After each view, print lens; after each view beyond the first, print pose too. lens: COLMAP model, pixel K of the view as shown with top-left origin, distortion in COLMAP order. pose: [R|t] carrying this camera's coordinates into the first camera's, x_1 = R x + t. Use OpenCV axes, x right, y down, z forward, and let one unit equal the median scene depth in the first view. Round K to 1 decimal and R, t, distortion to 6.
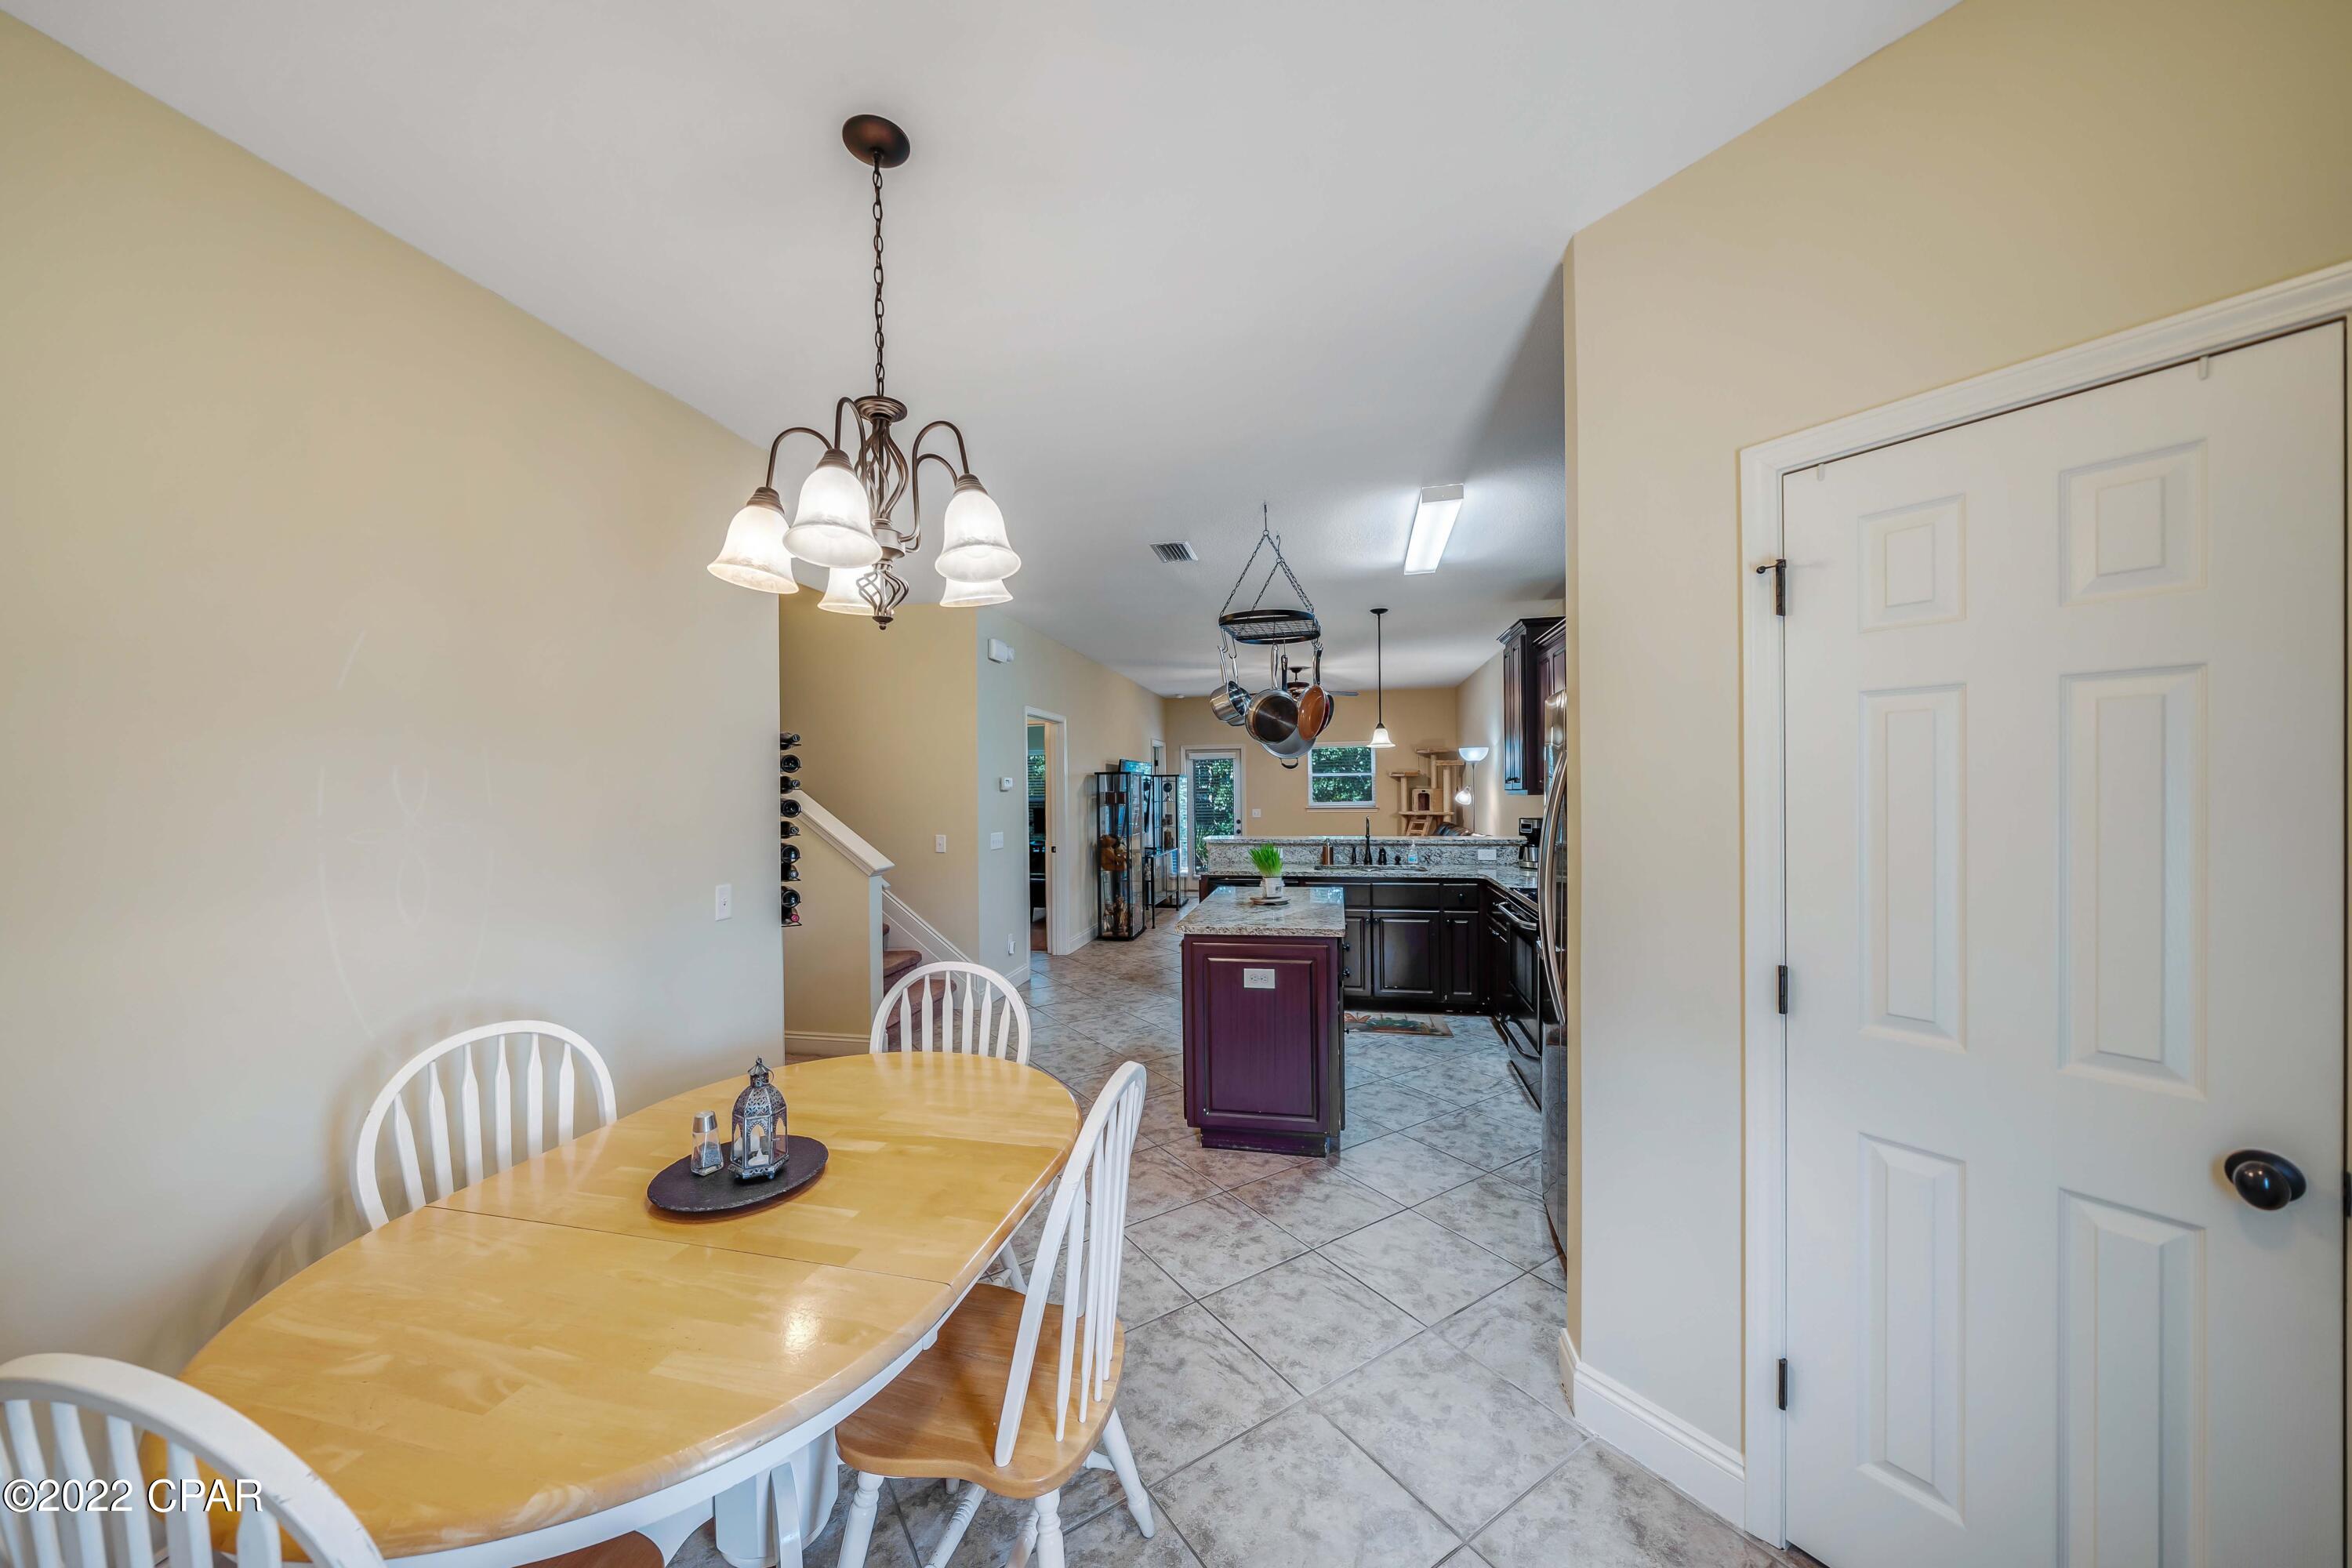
lens RADIAL K [[818.3, 0, 1164.6], [0, 818.3, 790.0], [0, 0, 1]] dist [-0.004669, -0.000382]
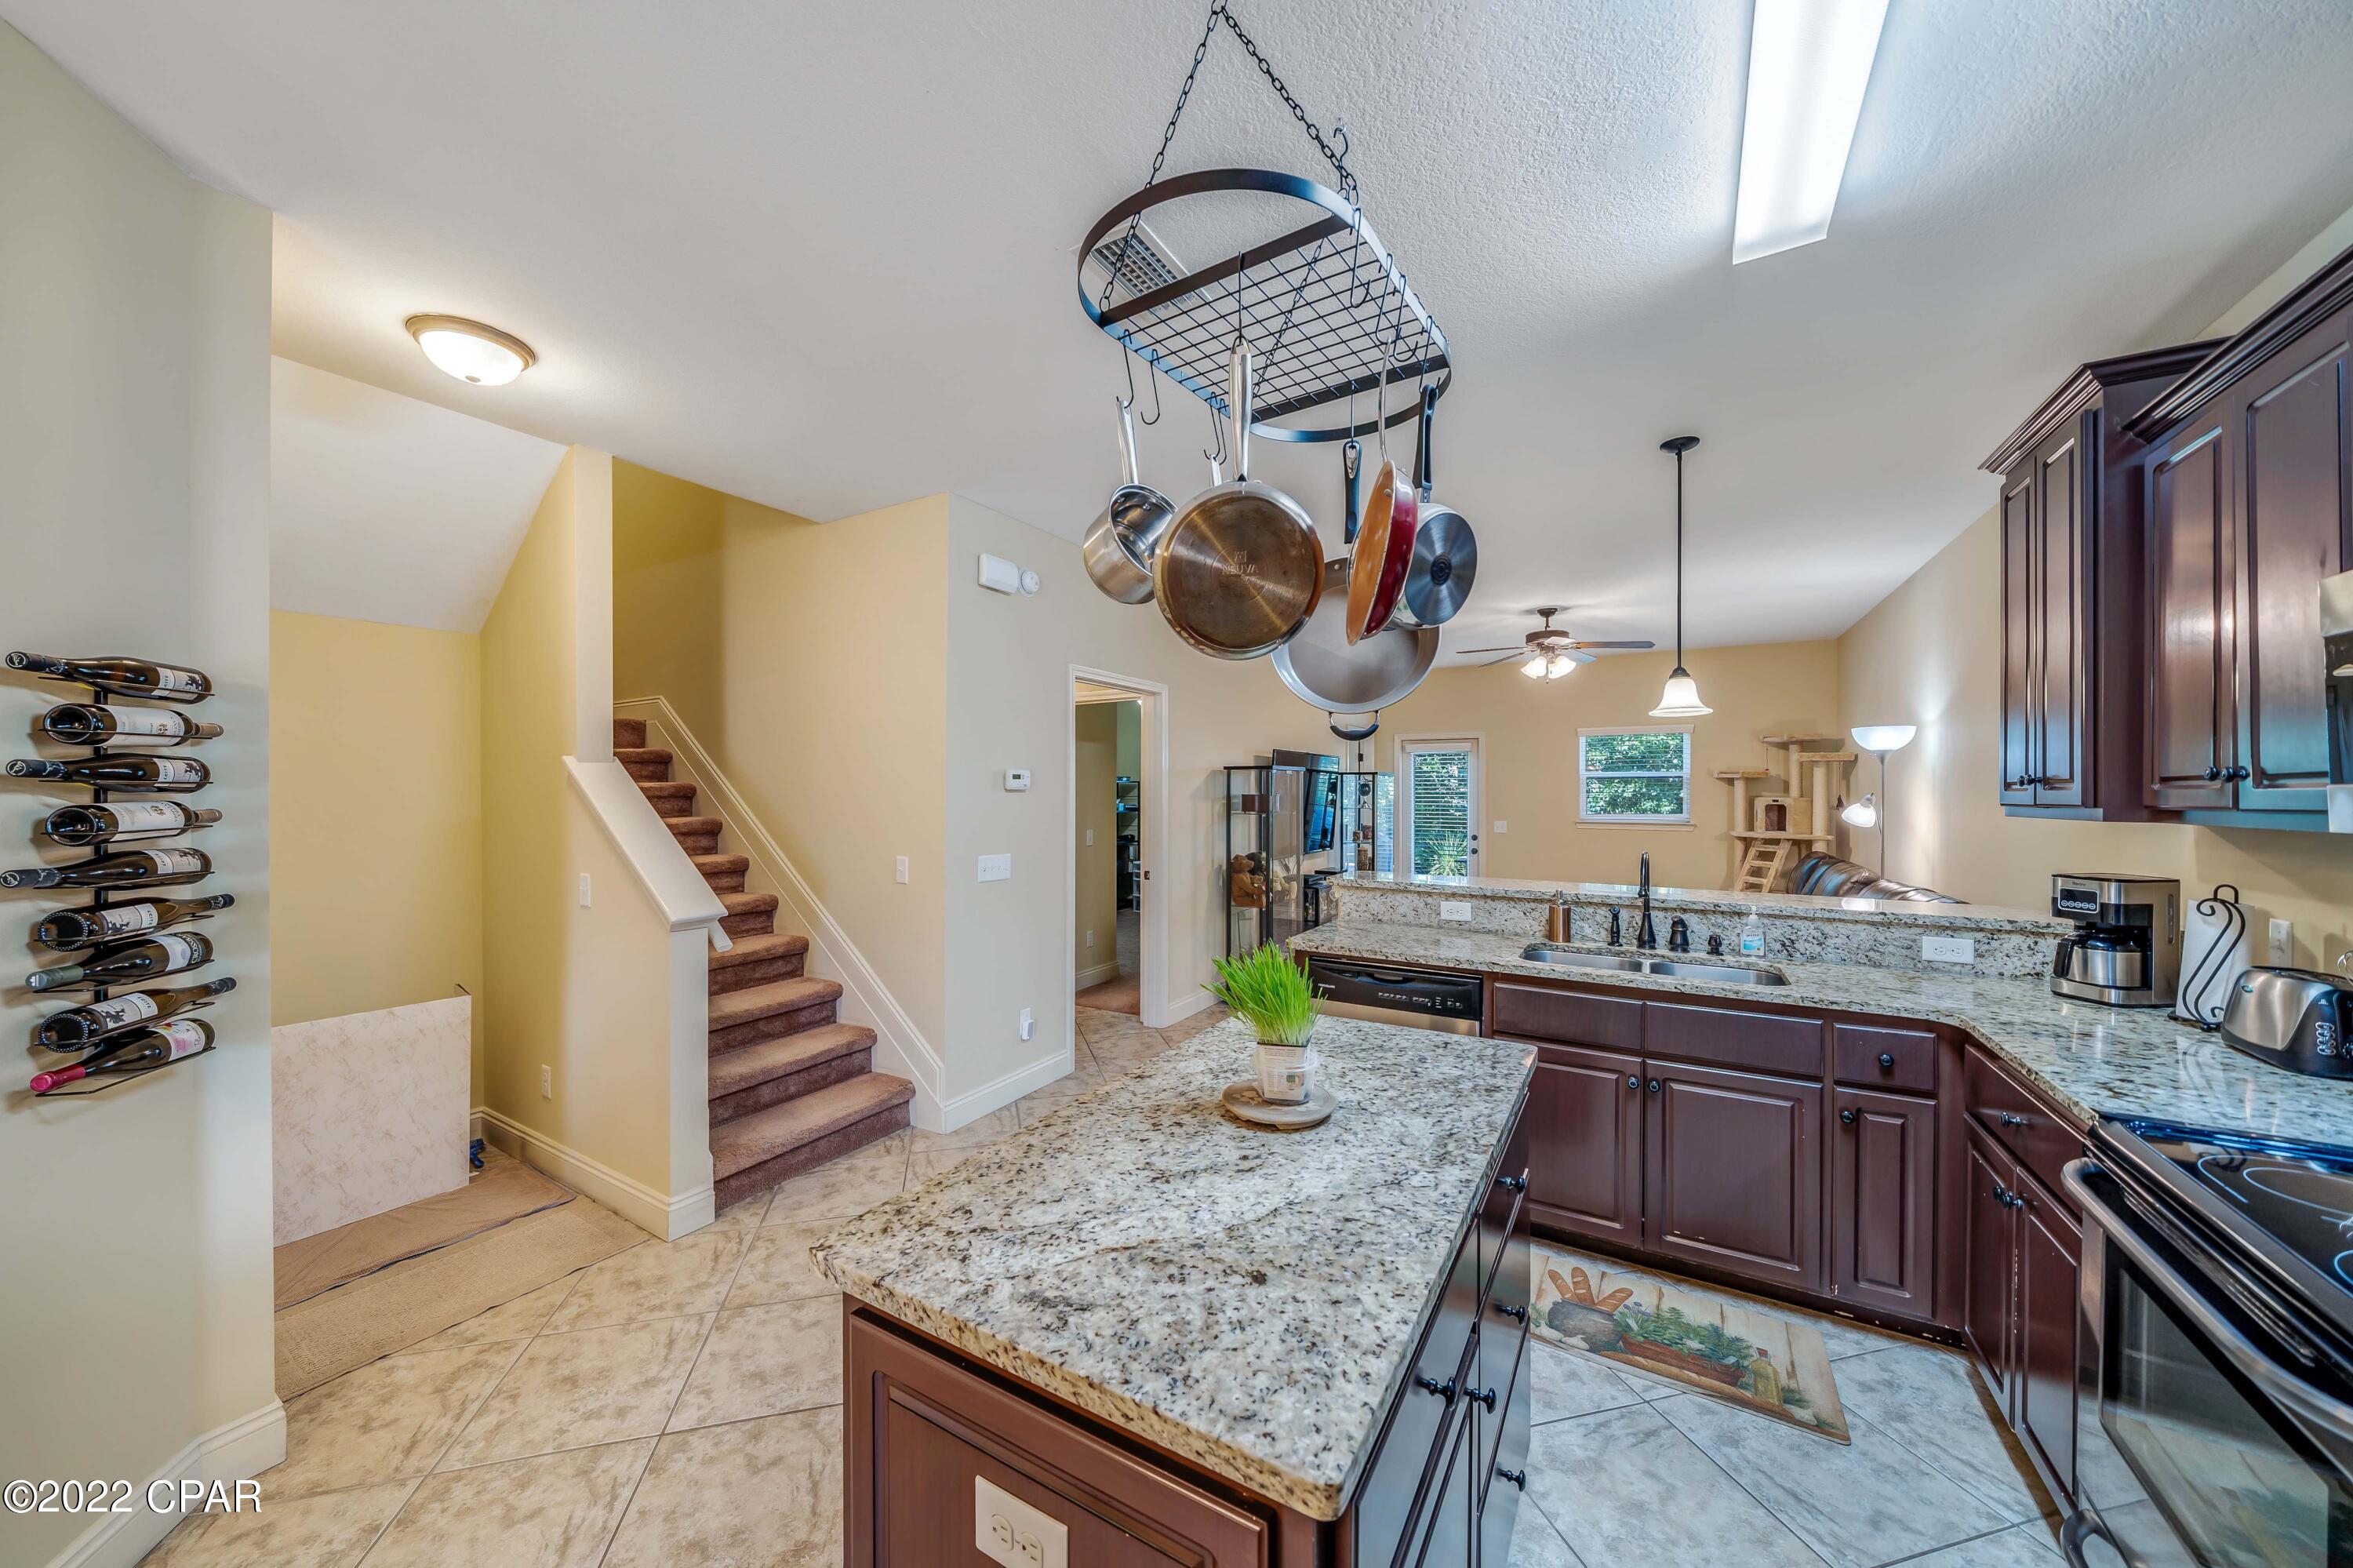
lens RADIAL K [[818.7, 0, 1165.1], [0, 818.7, 790.0], [0, 0, 1]] dist [-0.004669, -0.000382]
pose [[0.944940, 0.014271, -0.326932, 0.105144], [-0.014461, 0.999894, 0.001849, -0.001896], [0.326924, 0.002980, 0.945046, 0.341936]]
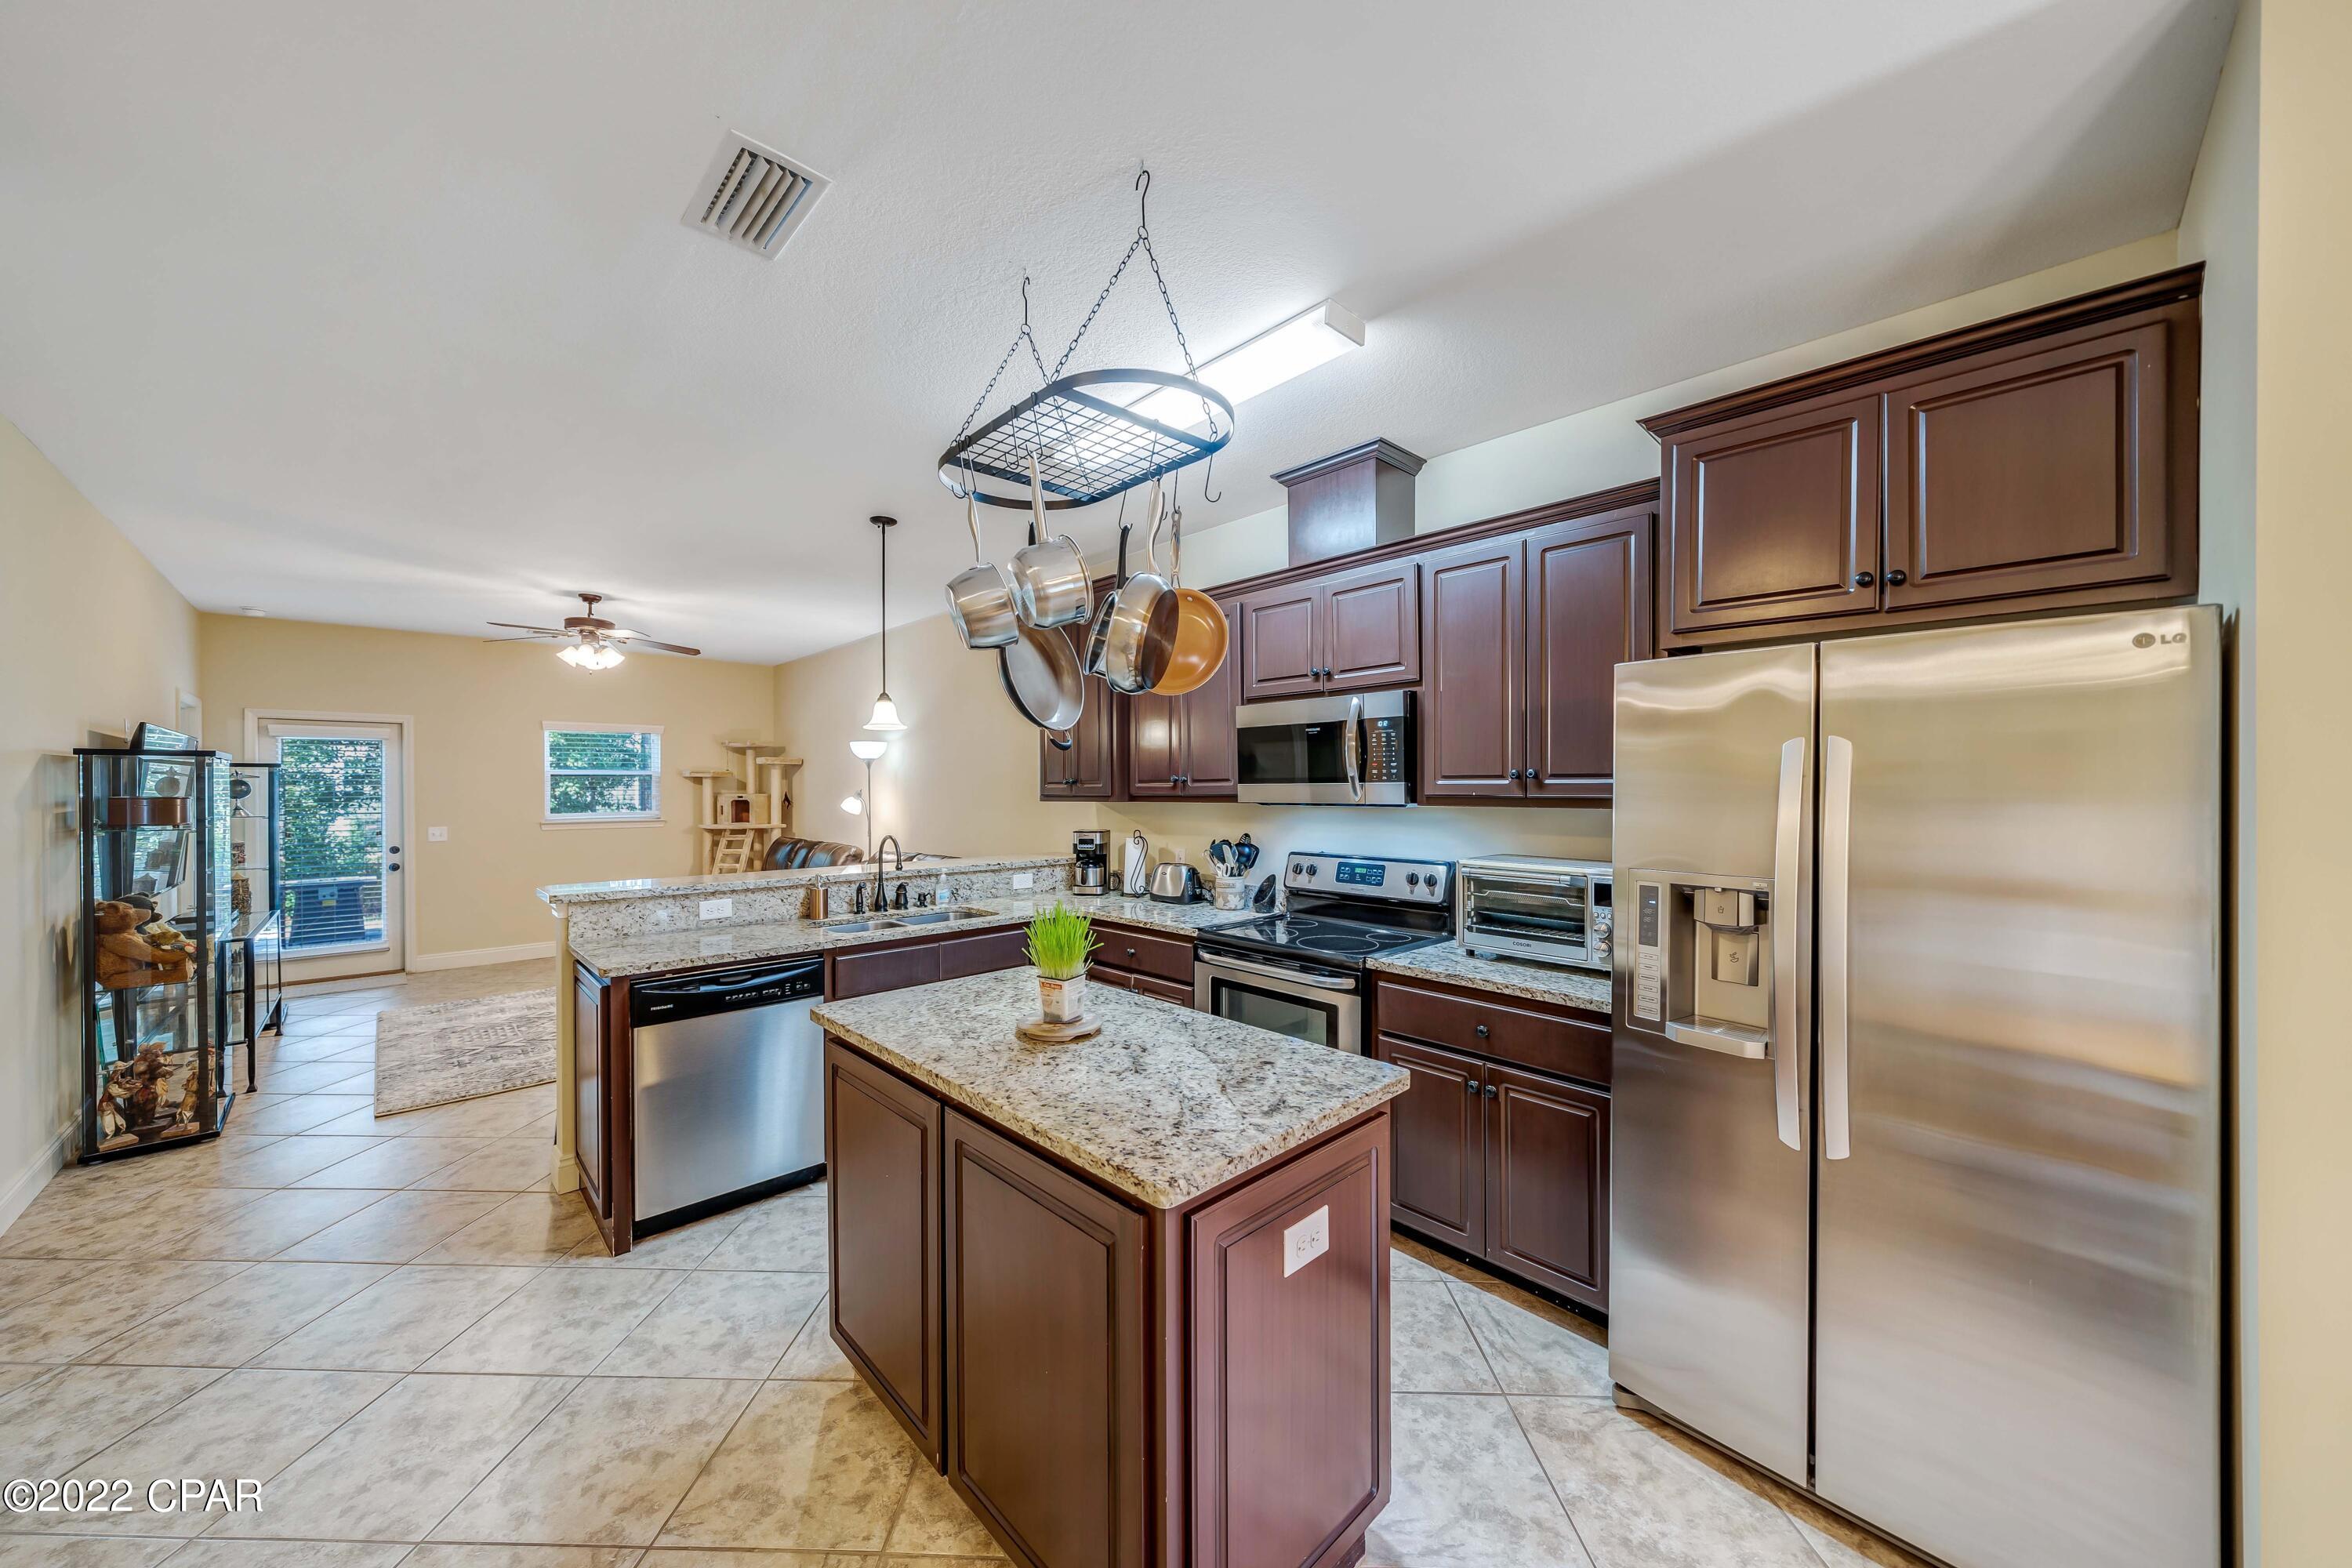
lens RADIAL K [[818.3, 0, 1164.6], [0, 818.3, 790.0], [0, 0, 1]] dist [-0.004669, -0.000382]
pose [[0.561007, 0.008415, 0.827768, -0.122966], [-0.002026, 0.999959, -0.008793, 0.001313], [-0.827809, 0.003256, 0.561001, 0.364368]]
